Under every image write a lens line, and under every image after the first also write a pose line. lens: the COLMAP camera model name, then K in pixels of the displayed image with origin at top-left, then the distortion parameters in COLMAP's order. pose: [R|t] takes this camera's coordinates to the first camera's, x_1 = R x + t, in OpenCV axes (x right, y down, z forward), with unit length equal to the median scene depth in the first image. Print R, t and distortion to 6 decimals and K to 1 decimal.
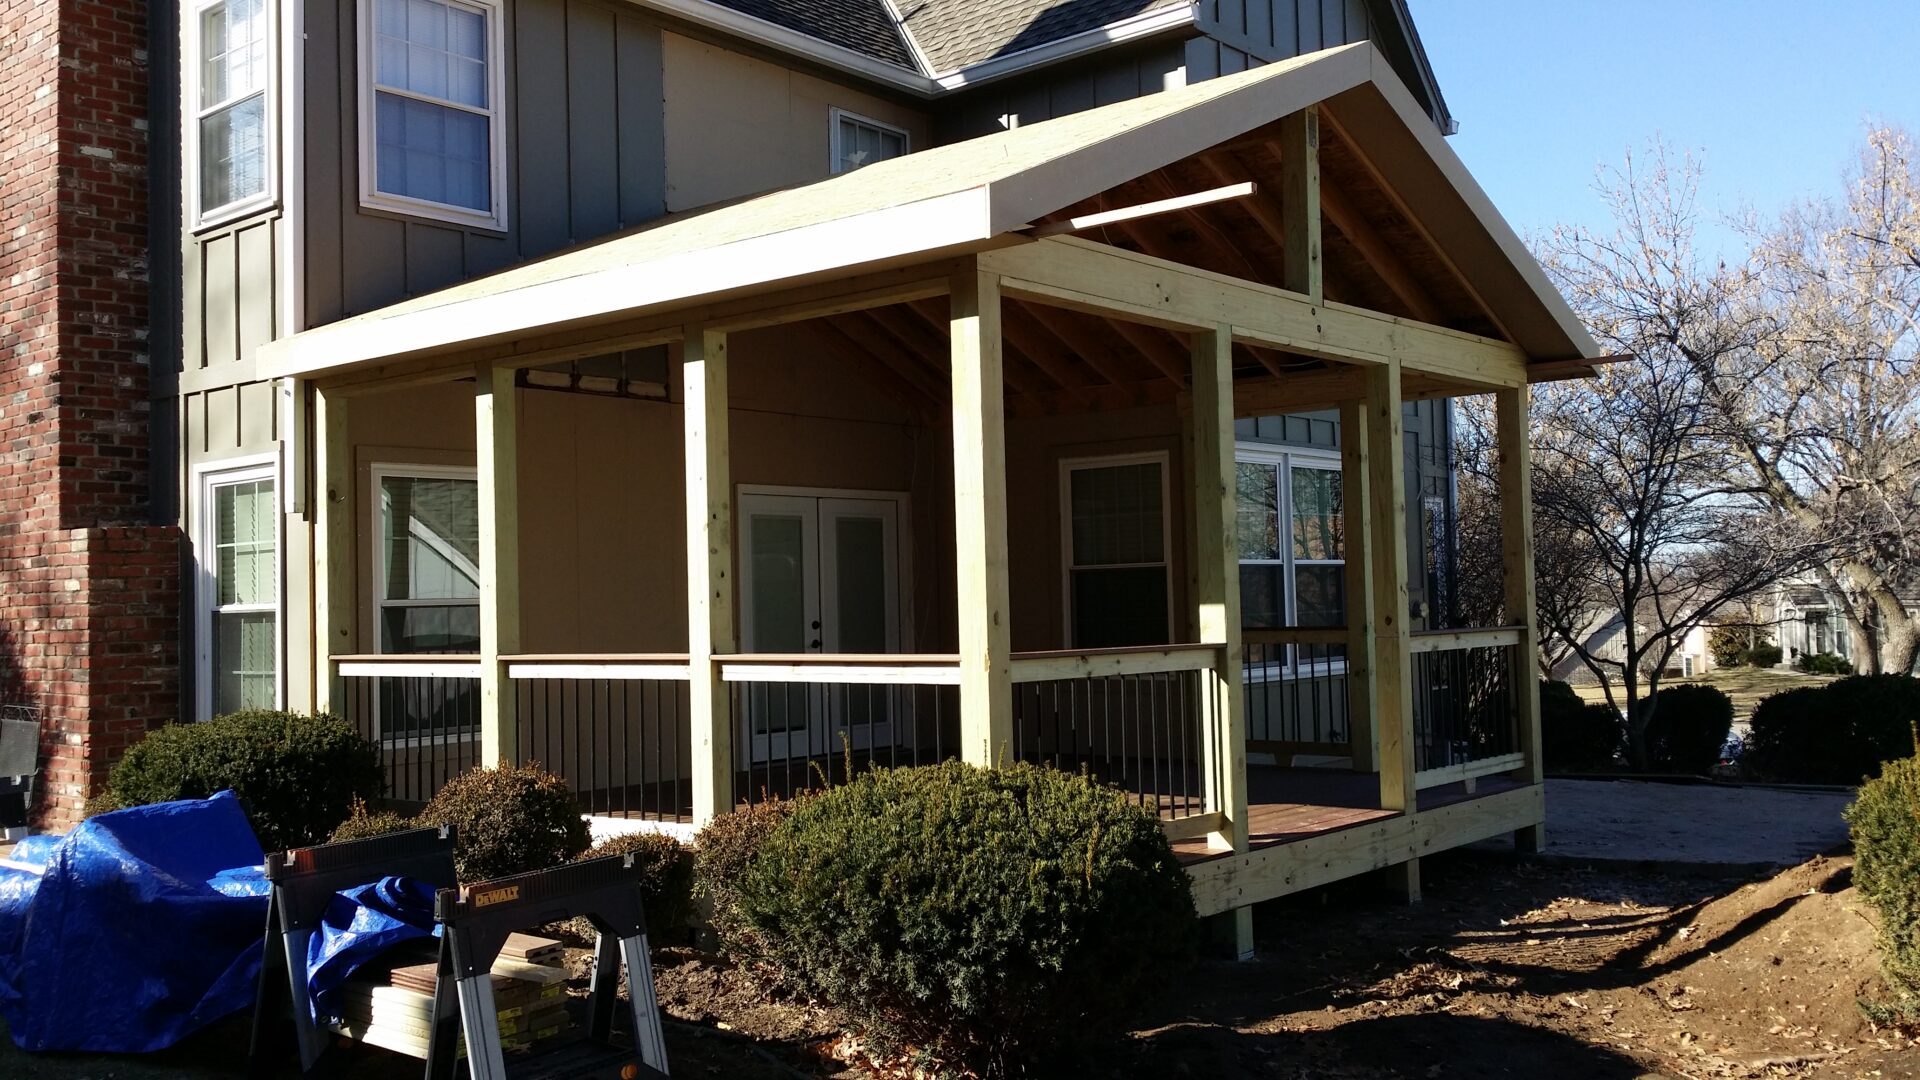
lens RADIAL K [[1721.5, 0, 940.0], [0, 1721.5, 533.1], [0, 0, 1]] dist [0.096180, -0.205597]
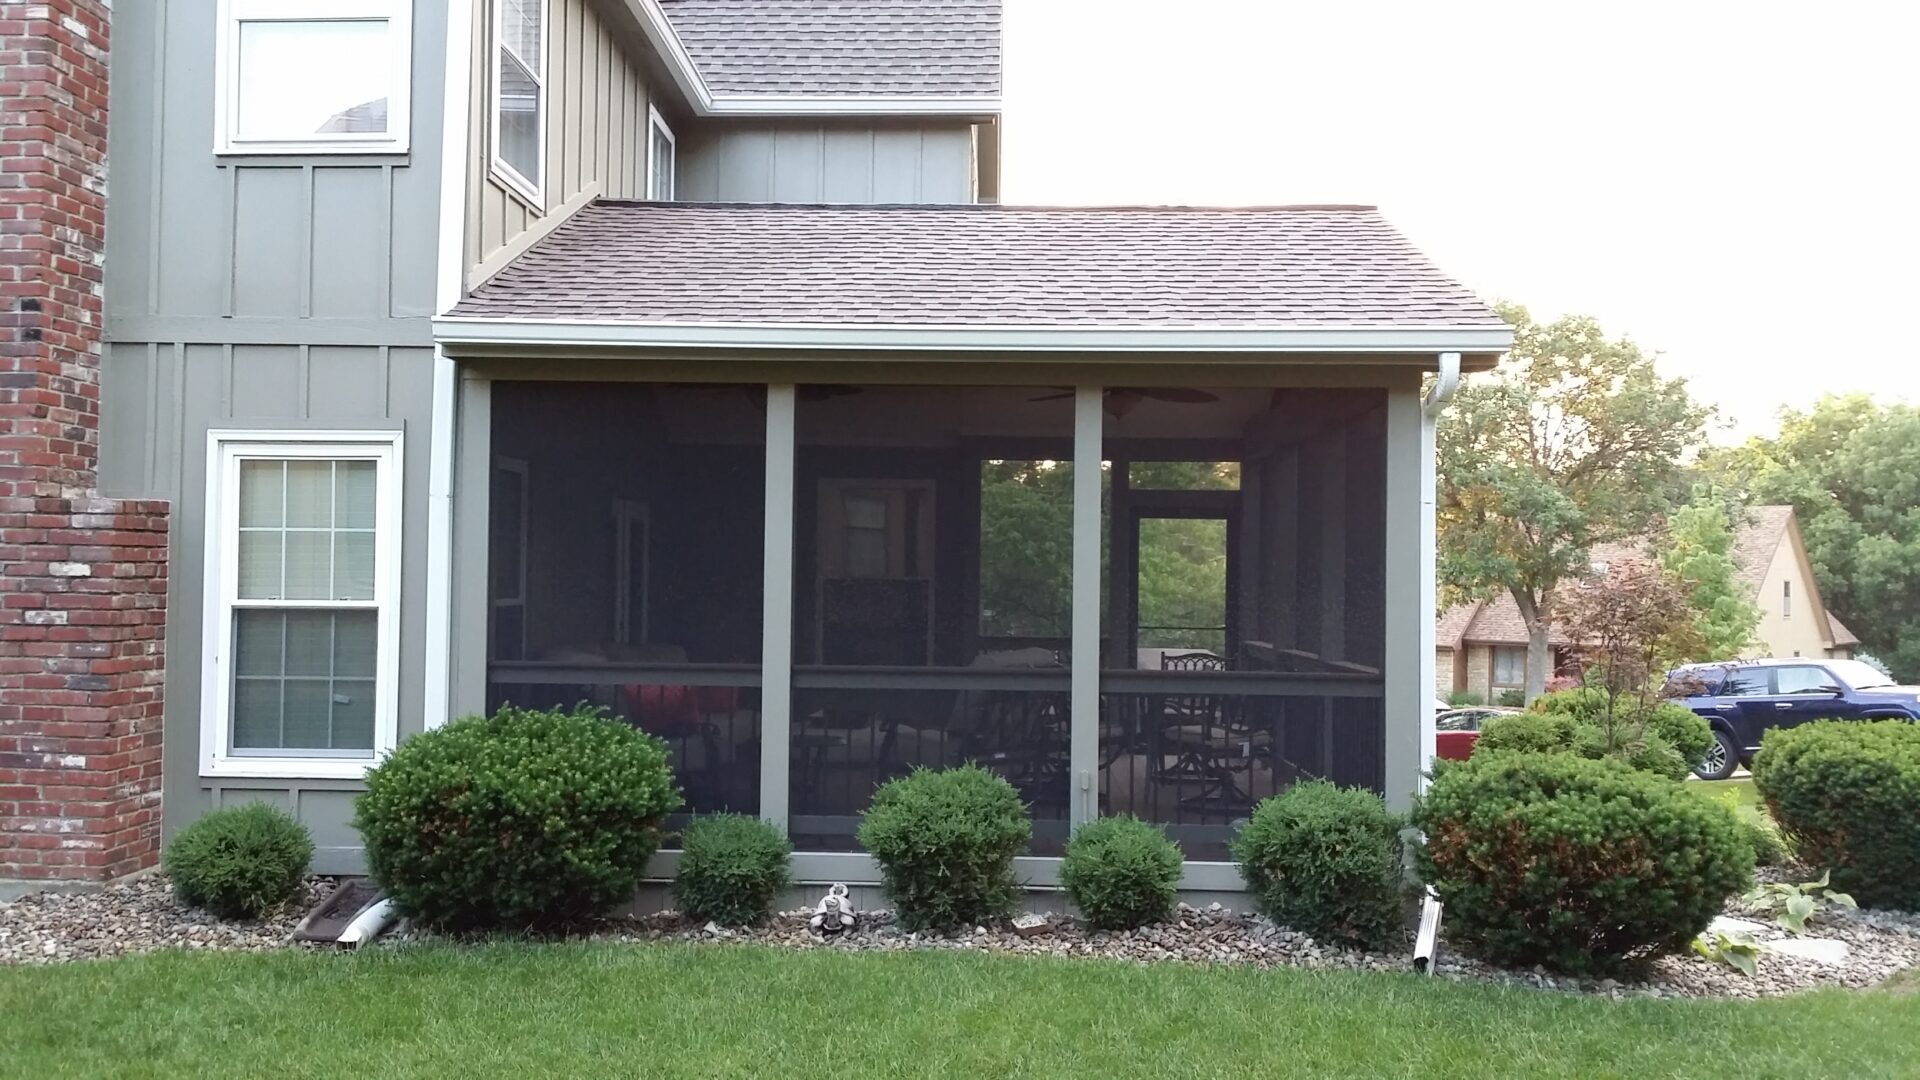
lens RADIAL K [[1721.5, 0, 958.1], [0, 1721.5, 537.4], [0, 0, 1]] dist [0.096180, -0.205597]
pose [[0.793504, 0.050507, 0.606466, -0.637690], [-0.056018, 0.998381, -0.009851, 0.000206], [-0.605981, -0.026157, 0.795049, 0.112455]]
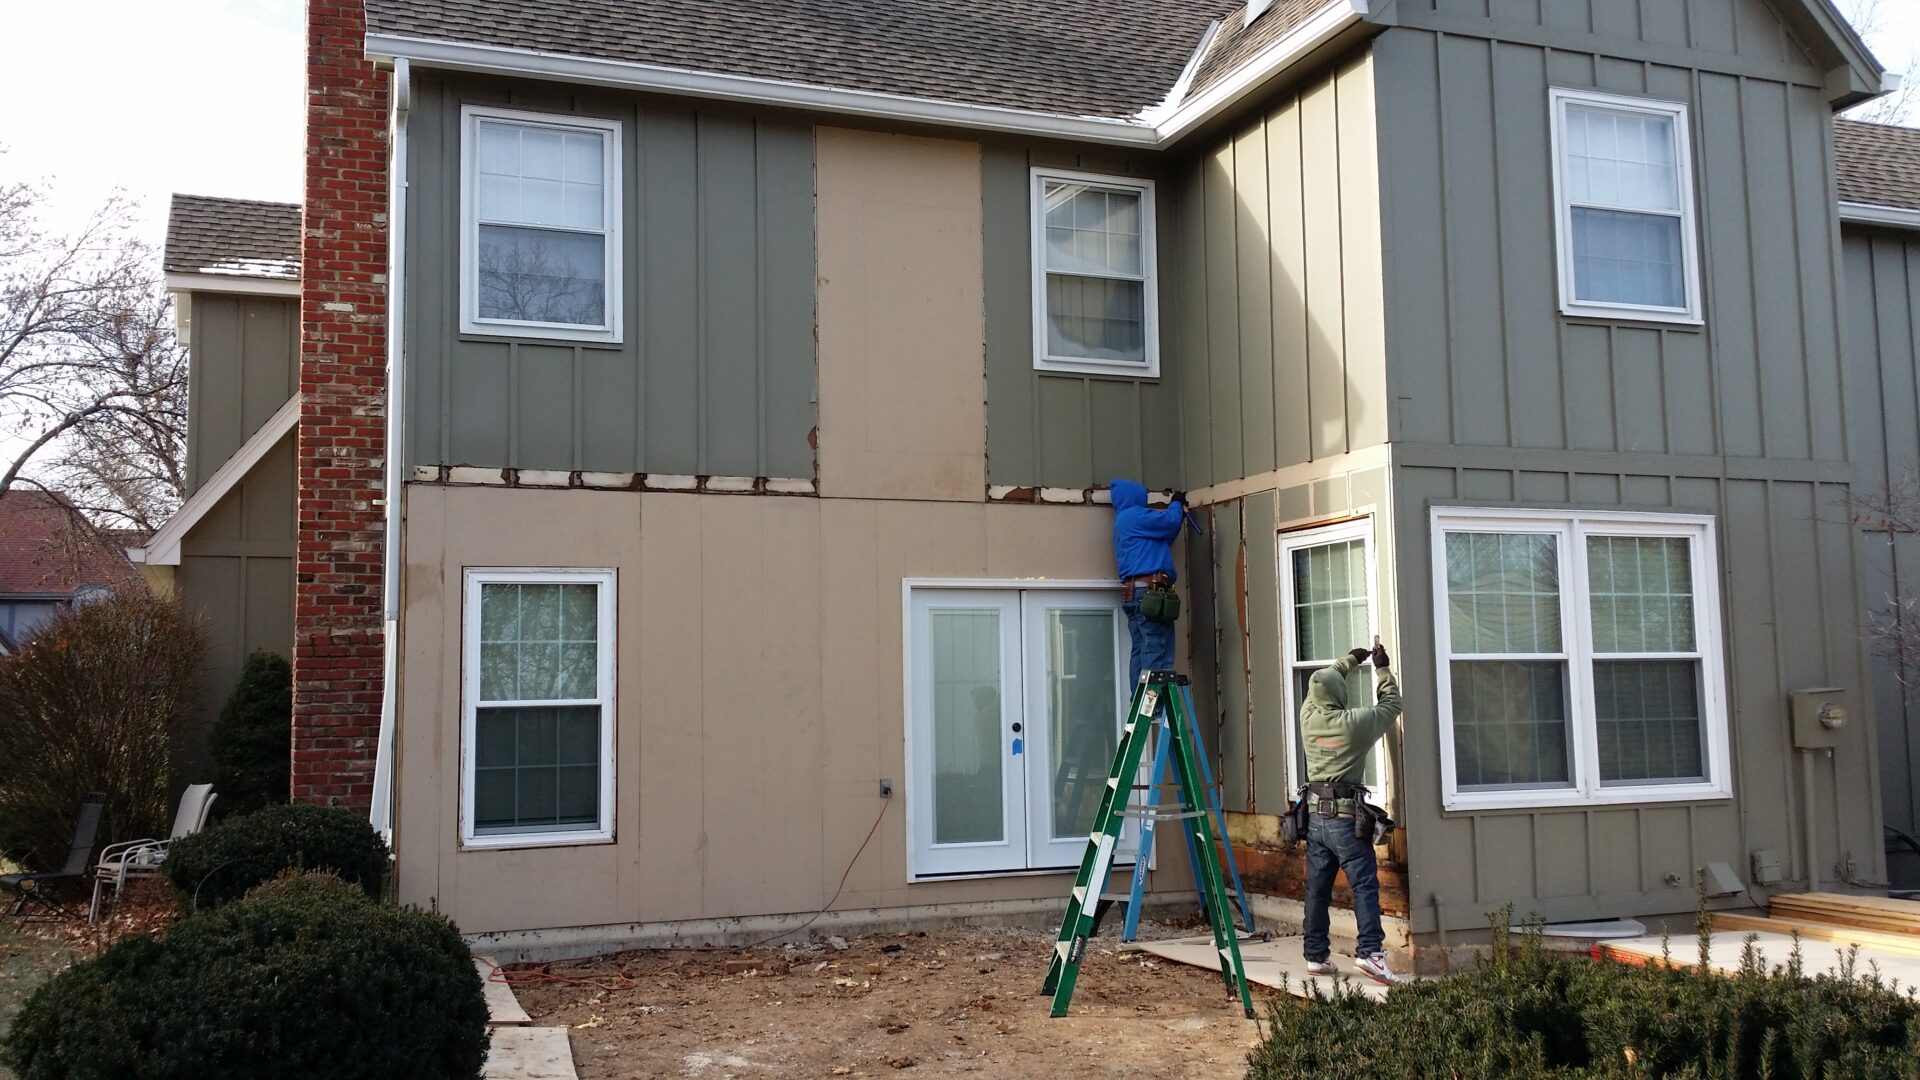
lens RADIAL K [[1721.5, 0, 934.6], [0, 1721.5, 530.2], [0, 0, 1]] dist [0.096180, -0.205597]
pose [[0.878481, -0.042480, -0.475886, 0.400539], [0.017112, 0.998198, -0.057516, 0.000009], [0.477471, 0.042384, 0.877625, 0.190307]]
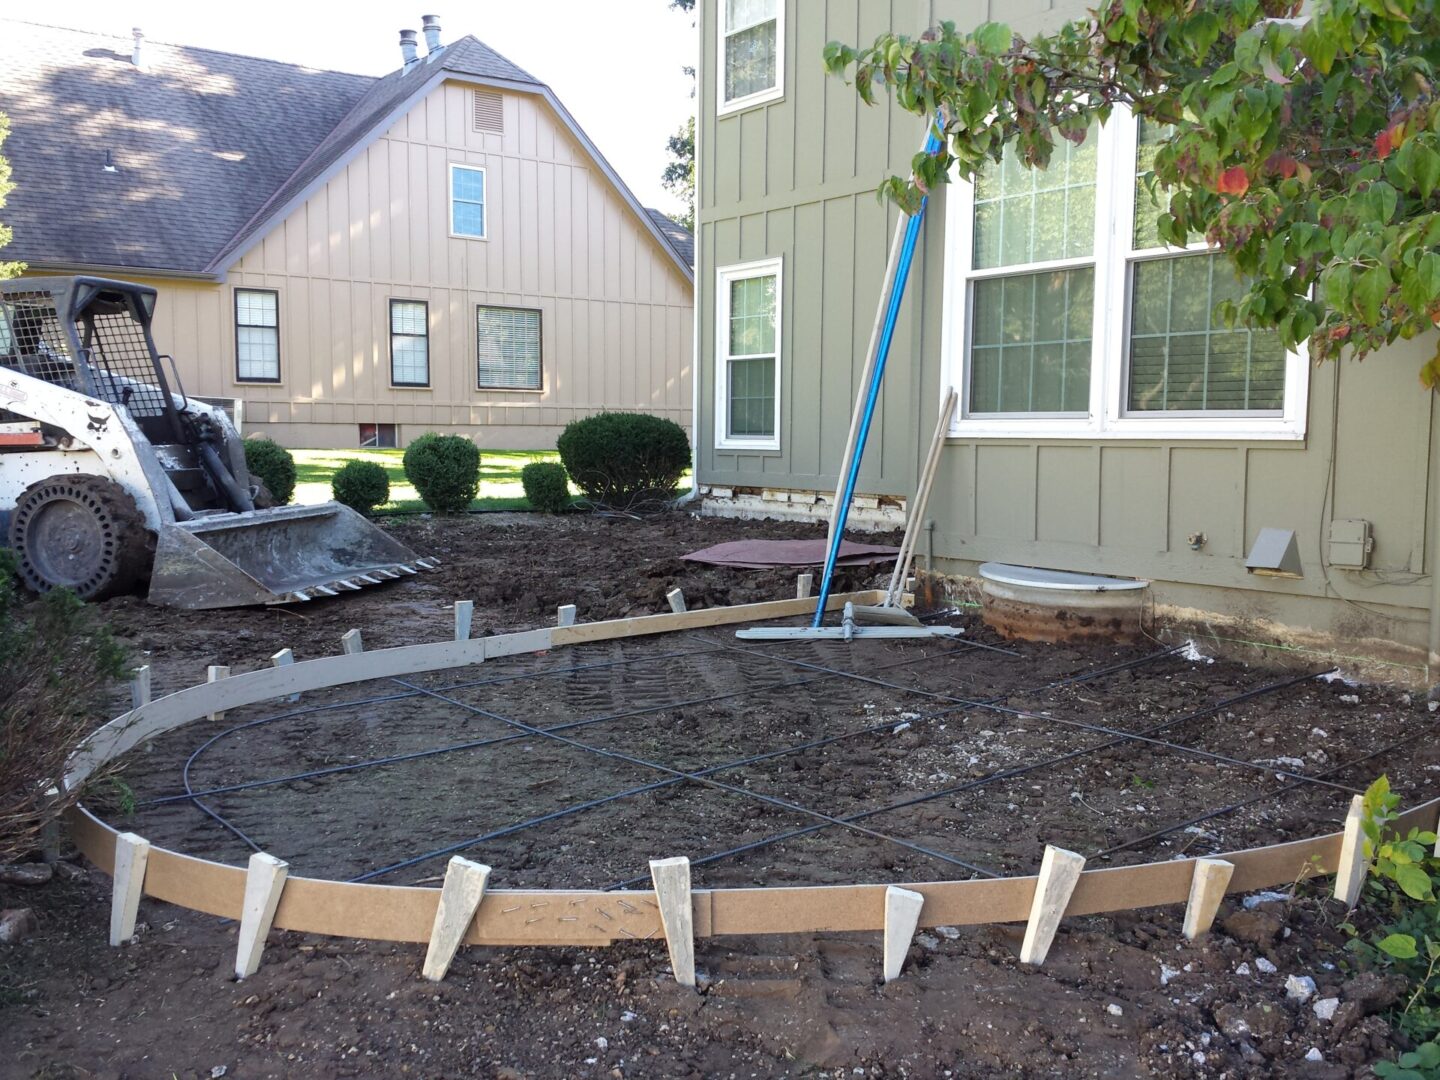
lens RADIAL K [[1338.4, 0, 715.5], [0, 1338.4, 548.7], [0, 0, 1]] dist [0.021887, 0.000000]
pose [[-0.217887, 0.106554, -0.970140, 0.904793], [0.031090, 0.994276, 0.102222, 0.085741], [0.975479, -0.007888, -0.219953, 1.193505]]
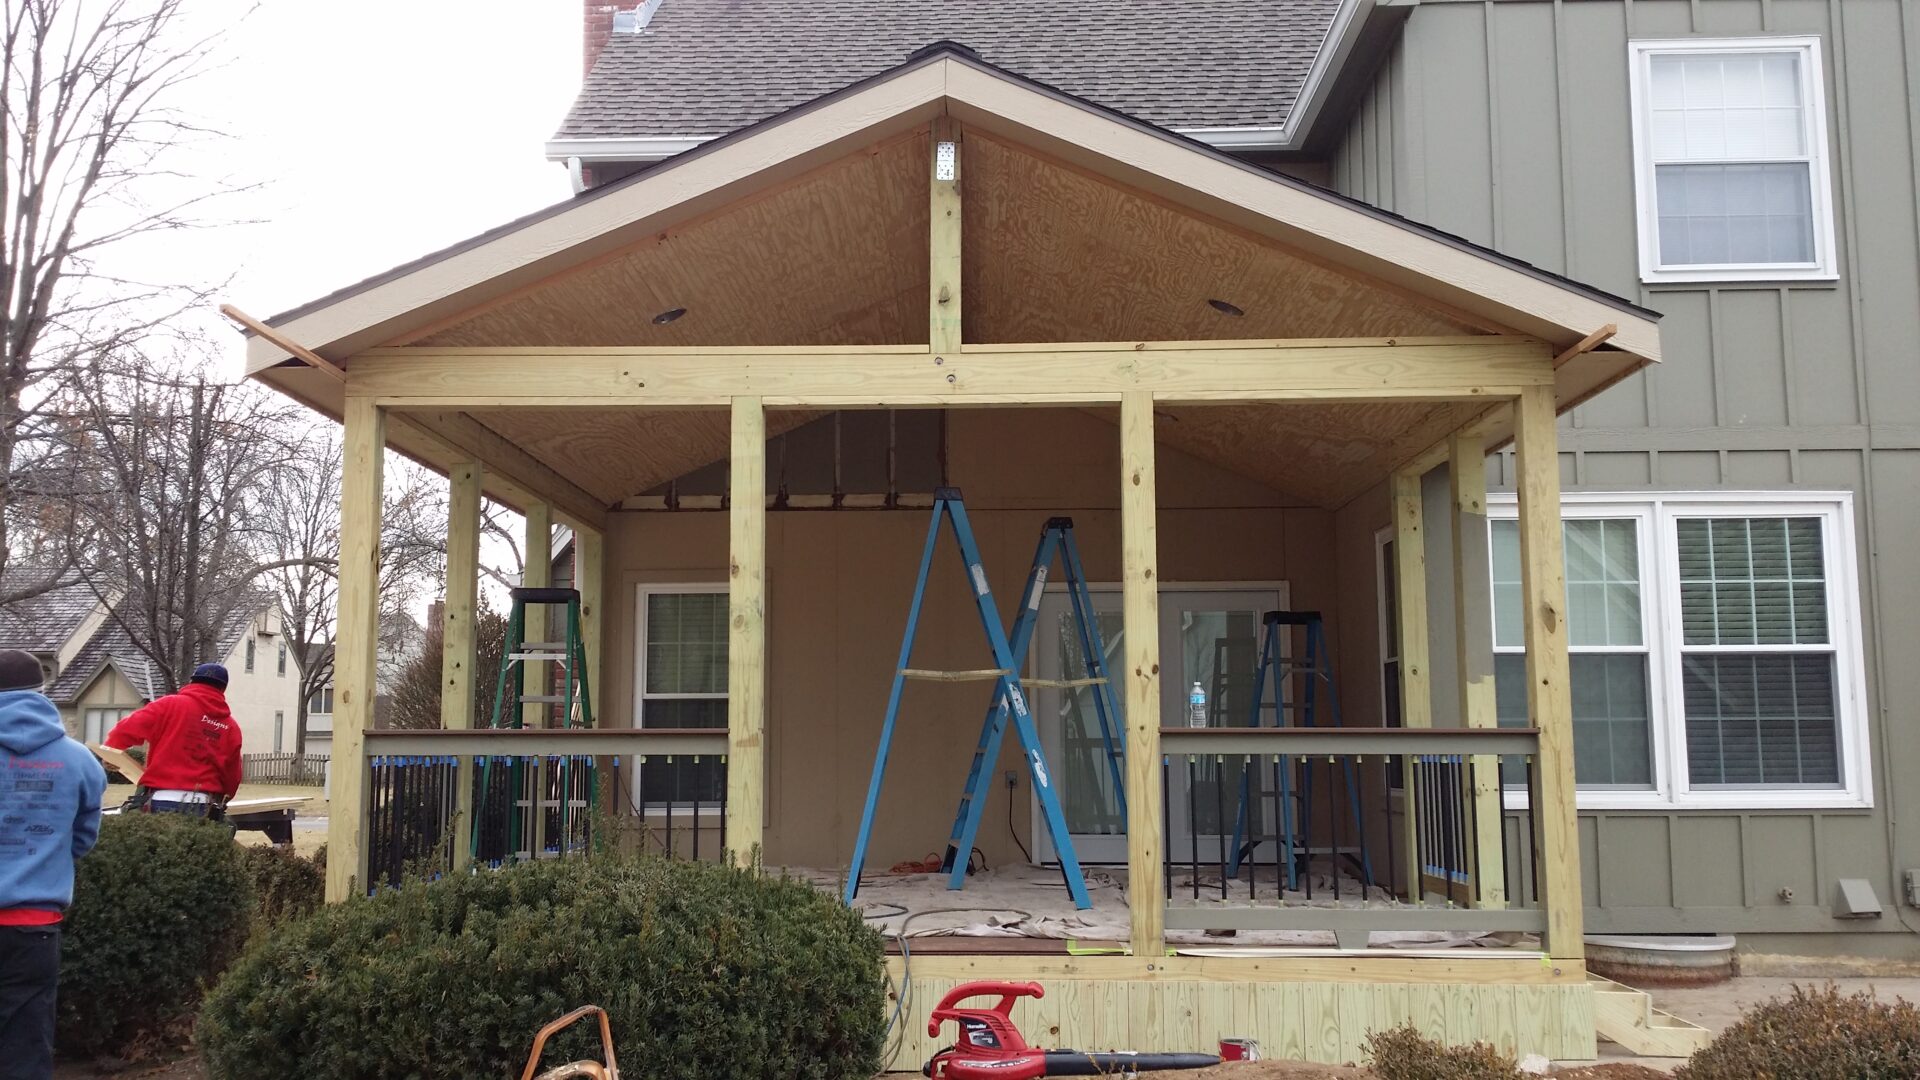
lens RADIAL K [[1721.5, 0, 920.0], [0, 1721.5, 543.4], [0, 0, 1]] dist [0.096180, -0.205597]
pose [[0.621158, -0.070850, -0.780476, 0.724826], [0.020881, 0.997048, -0.073891, 0.025229], [0.783407, 0.029601, 0.620804, 0.358399]]
